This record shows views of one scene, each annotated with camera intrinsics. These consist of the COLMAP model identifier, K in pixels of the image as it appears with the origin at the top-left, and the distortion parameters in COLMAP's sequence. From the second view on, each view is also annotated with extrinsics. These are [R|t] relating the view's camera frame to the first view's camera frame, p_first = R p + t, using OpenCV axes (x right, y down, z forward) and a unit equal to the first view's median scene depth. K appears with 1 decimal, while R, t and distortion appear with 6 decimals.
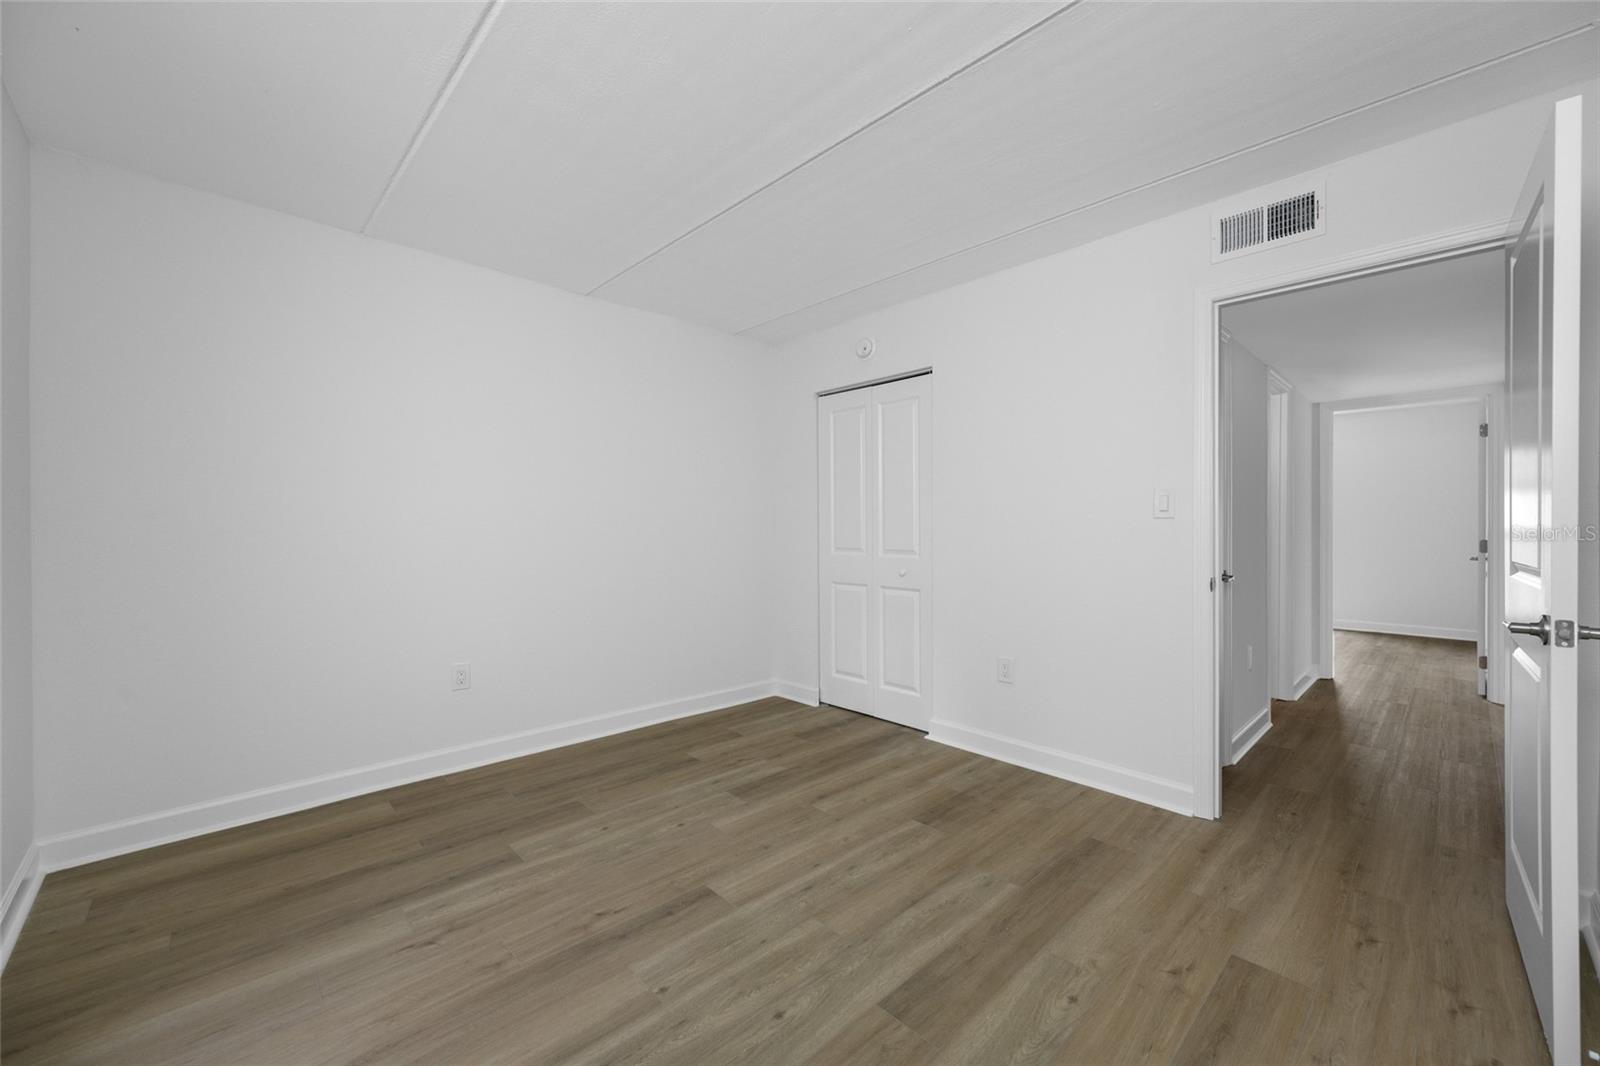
lens RADIAL K [[628.5, 0, 800.8], [0, 628.5, 529.2], [0, 0, 1]] dist [-0.001173, 0.000268]
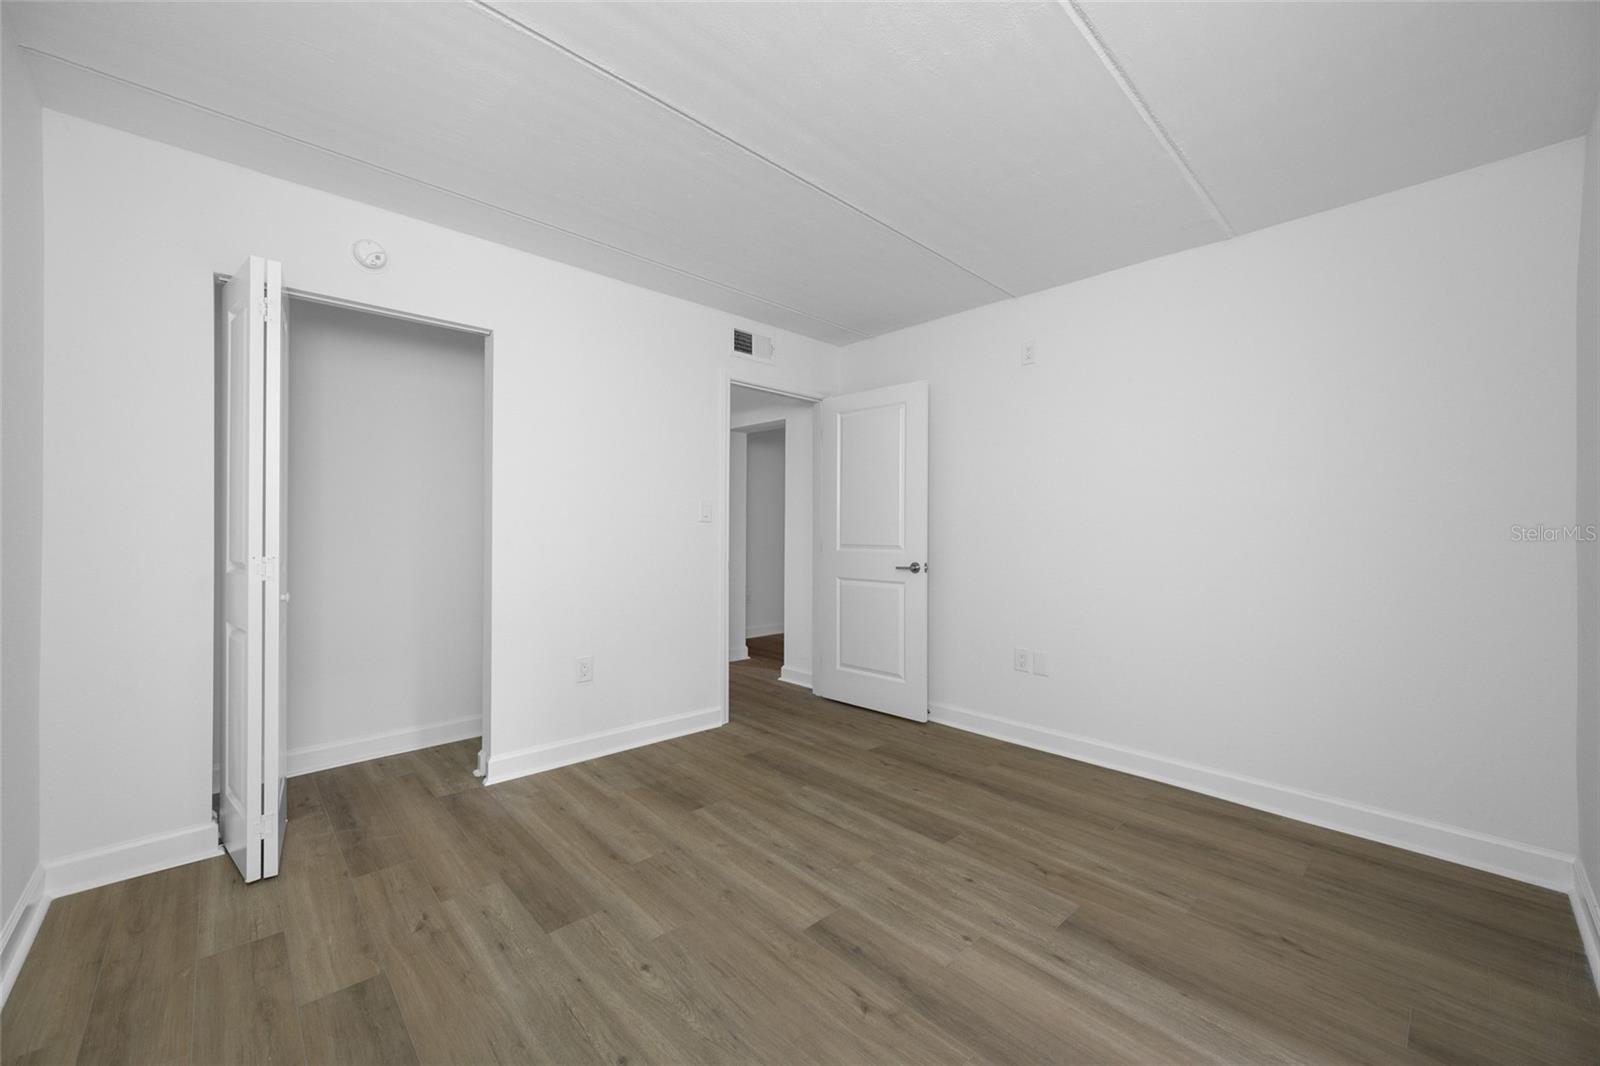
lens RADIAL K [[628.5, 0, 800.8], [0, 628.5, 529.2], [0, 0, 1]] dist [-0.001173, 0.000268]
pose [[0.001627, 0.002039, 0.999997, -0.903316], [-0.004199, 0.999989, -0.002032, 0.000067], [-0.999990, -0.004196, 0.001635, 0.868702]]
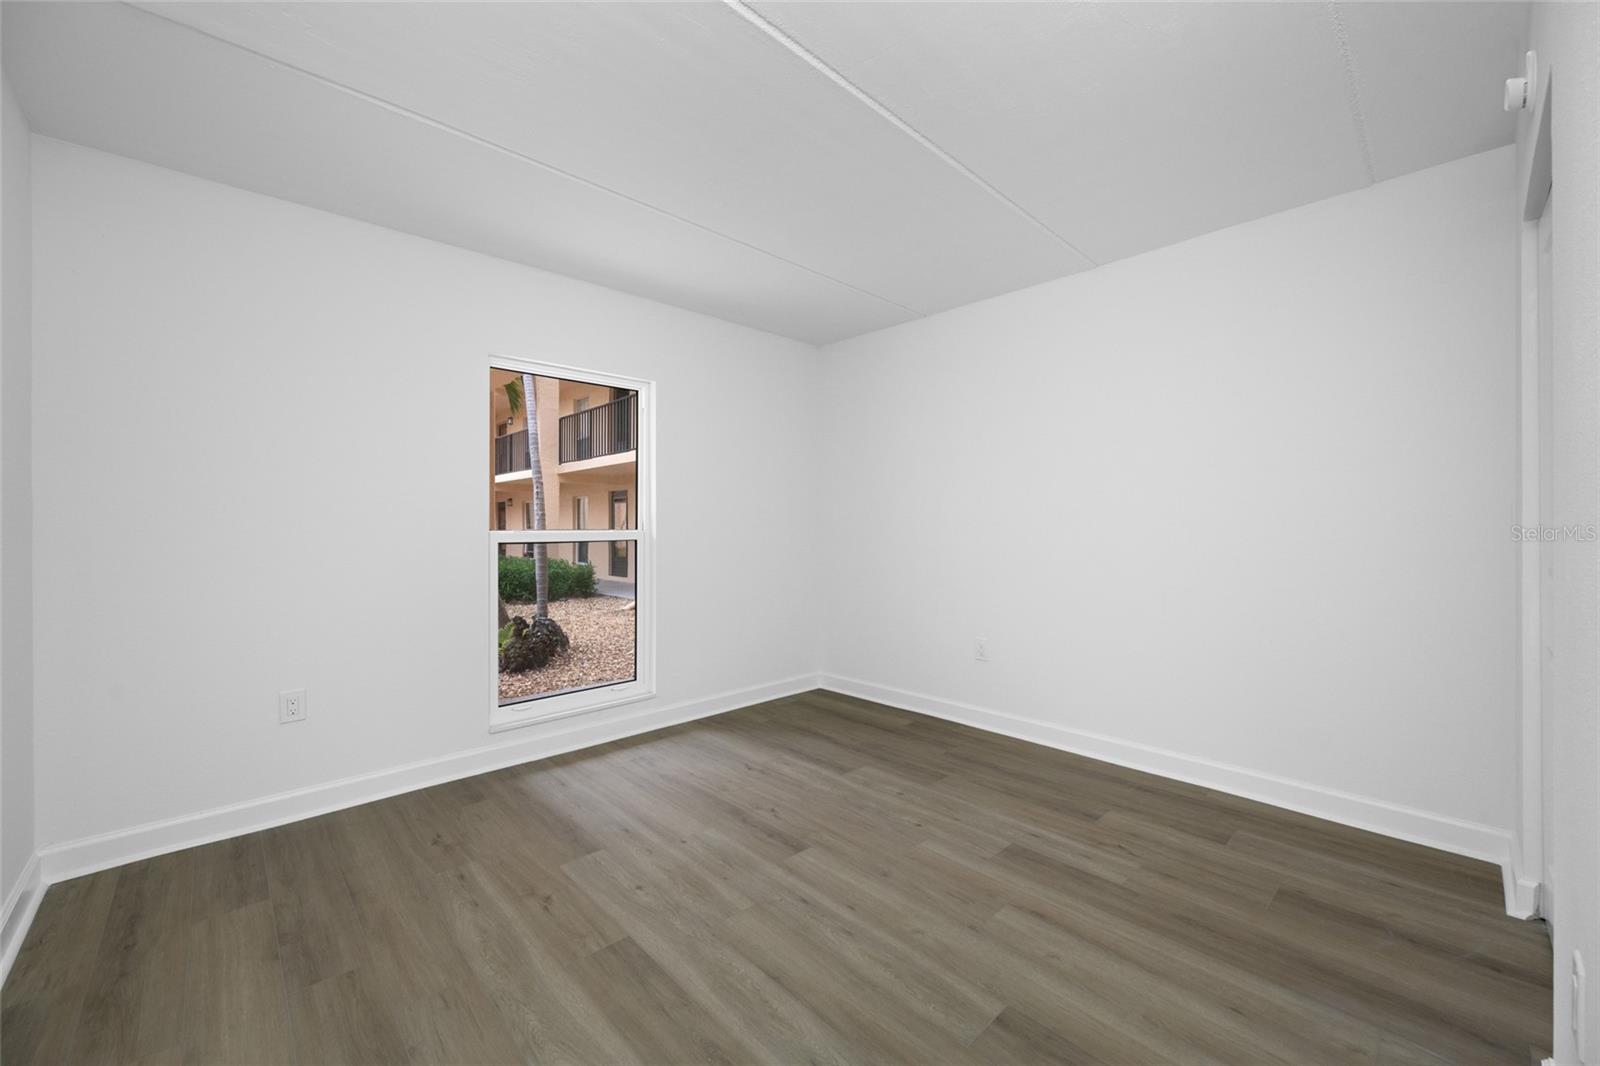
lens RADIAL K [[628.5, 0, 800.8], [0, 628.5, 529.2], [0, 0, 1]] dist [-0.001173, 0.000268]
pose [[0.000648, 0.008040, -0.999967, 0.820760], [0.001878, 0.999966, 0.008041, -0.000599], [0.999998, -0.001883, 0.000632, 0.849947]]
